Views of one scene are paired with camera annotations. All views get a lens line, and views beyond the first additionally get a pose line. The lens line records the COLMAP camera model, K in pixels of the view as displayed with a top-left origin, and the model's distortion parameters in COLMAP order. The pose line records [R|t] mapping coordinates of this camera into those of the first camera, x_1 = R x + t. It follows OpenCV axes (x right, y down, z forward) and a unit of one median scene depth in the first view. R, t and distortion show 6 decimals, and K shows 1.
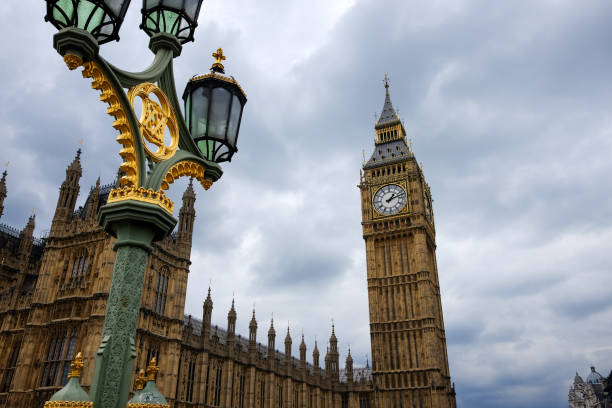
lens RADIAL K [[515.6, 0, 306.0], [0, 515.6, 204.0], [0, 0, 1]] dist [-0.005703, 0.014267]
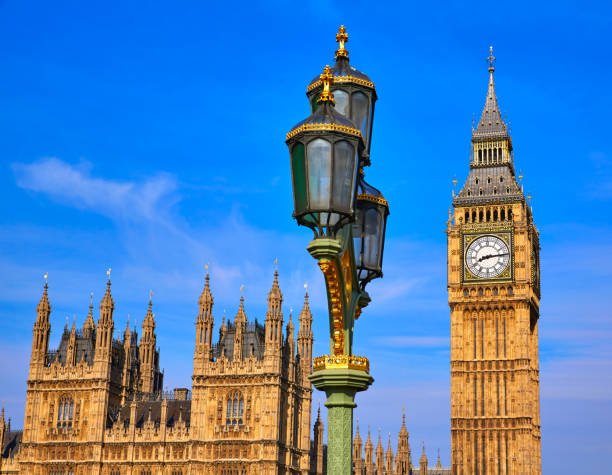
lens RADIAL K [[1167.7, 0, 333.5], [0, 1167.7, 249.1], [0, 0, 1]] dist [0.001113, 0.063347]
pose [[0.992098, 0.052359, 0.114022, -0.284580], [-0.074036, 0.977987, 0.195092, -0.372181], [-0.101297, -0.201992, 0.974135, -0.711802]]
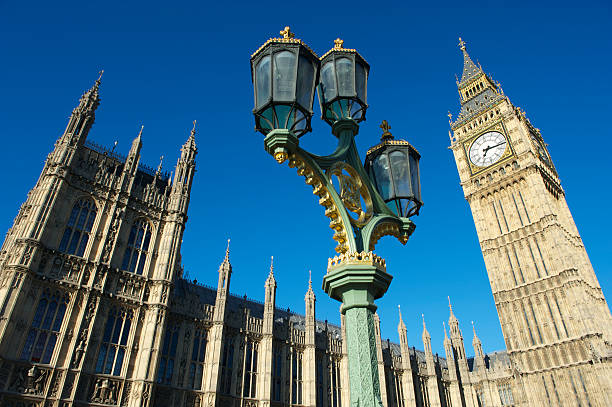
lens RADIAL K [[421.0, 0, 306.0], [0, 421.0, 203.5], [0, 0, 1]] dist [-0.052102, -0.001766]
pose [[0.911144, -0.233957, -0.339236, 0.112064], [0.186858, 0.968277, -0.165905, 0.151264], [0.367289, 0.087774, 0.925956, 0.286278]]
